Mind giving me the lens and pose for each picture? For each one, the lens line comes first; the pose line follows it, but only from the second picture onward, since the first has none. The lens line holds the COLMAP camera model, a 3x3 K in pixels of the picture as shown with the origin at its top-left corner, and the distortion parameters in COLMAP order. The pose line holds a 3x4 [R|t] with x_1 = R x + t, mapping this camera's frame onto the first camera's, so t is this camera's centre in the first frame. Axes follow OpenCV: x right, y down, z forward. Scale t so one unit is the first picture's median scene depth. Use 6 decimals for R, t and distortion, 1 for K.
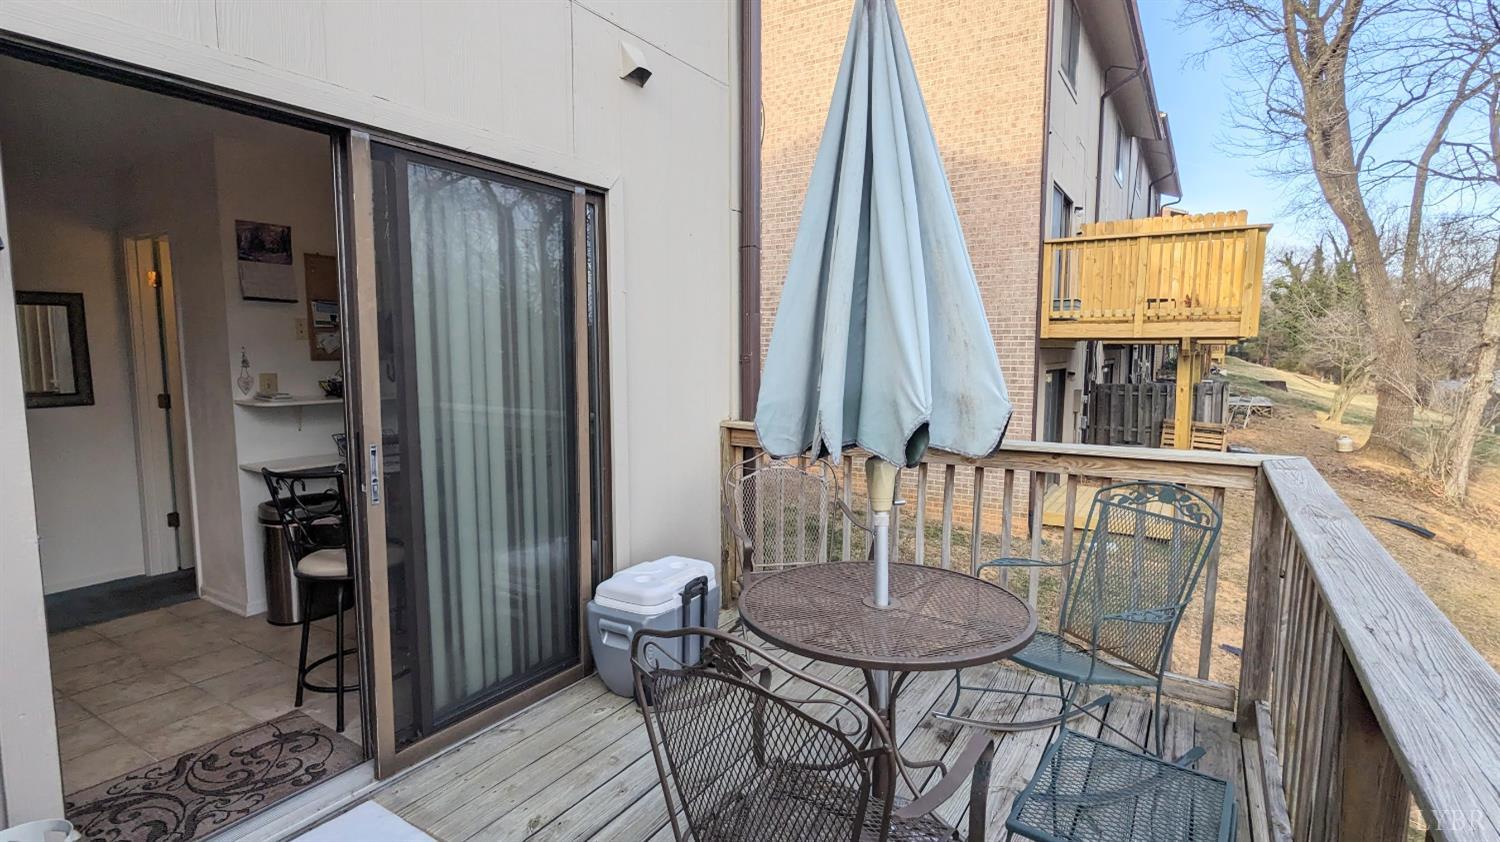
lens RADIAL K [[727.5, 0, 751.5], [0, 727.5, 419.9], [0, 0, 1]] dist [-0.004516, 0.004052]
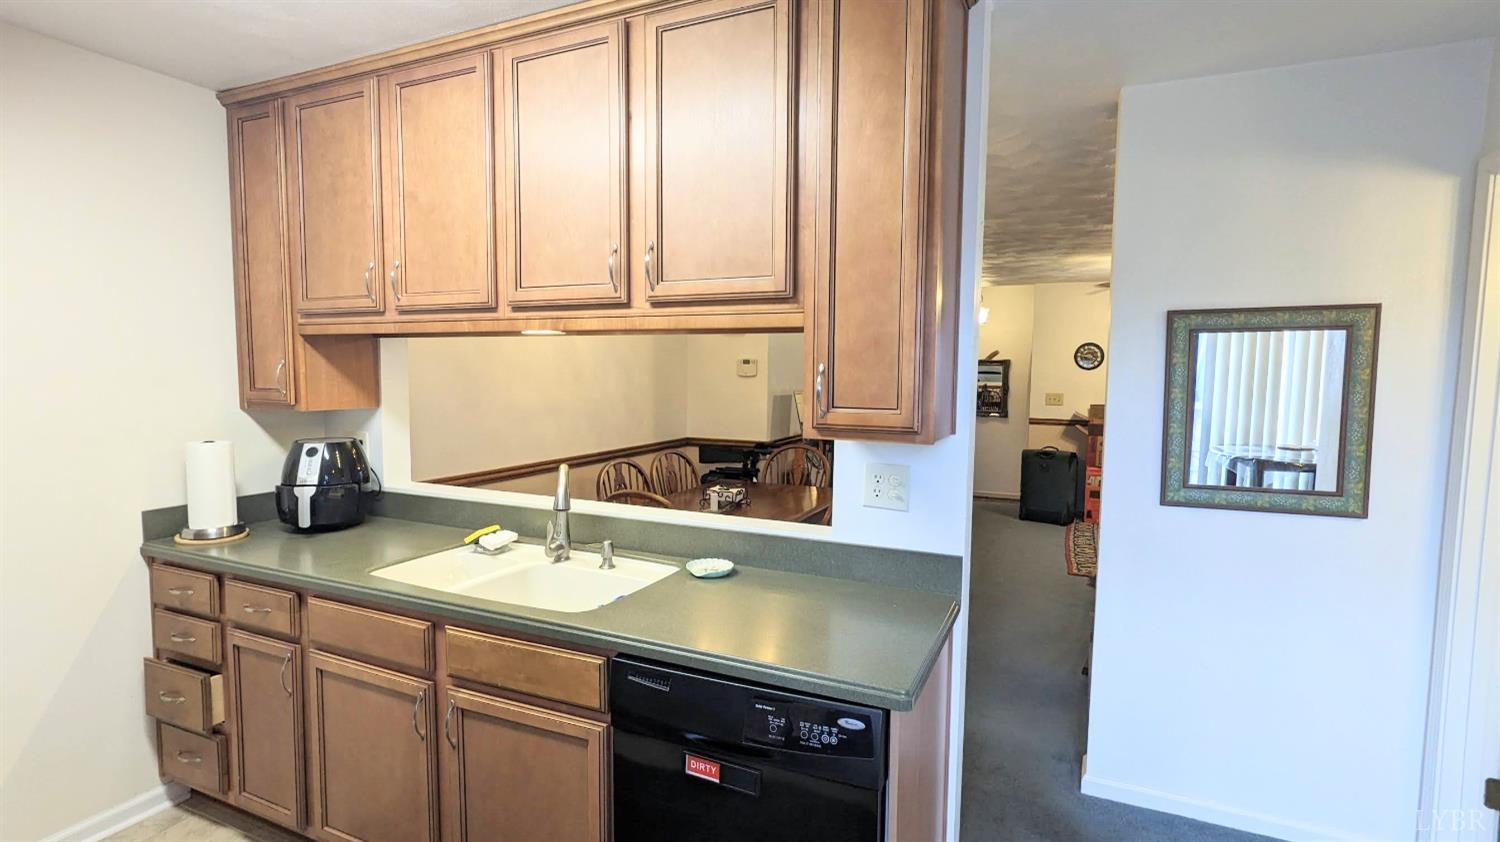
lens RADIAL K [[727.5, 0, 752.1], [0, 727.5, 430.3], [0, 0, 1]] dist [-0.004516, 0.004052]
pose [[0.110881, 0.077134, -0.990836, -0.453481], [-0.105836, 0.992231, 0.065399, -0.071812], [0.988182, 0.097615, 0.118183, 0.509446]]
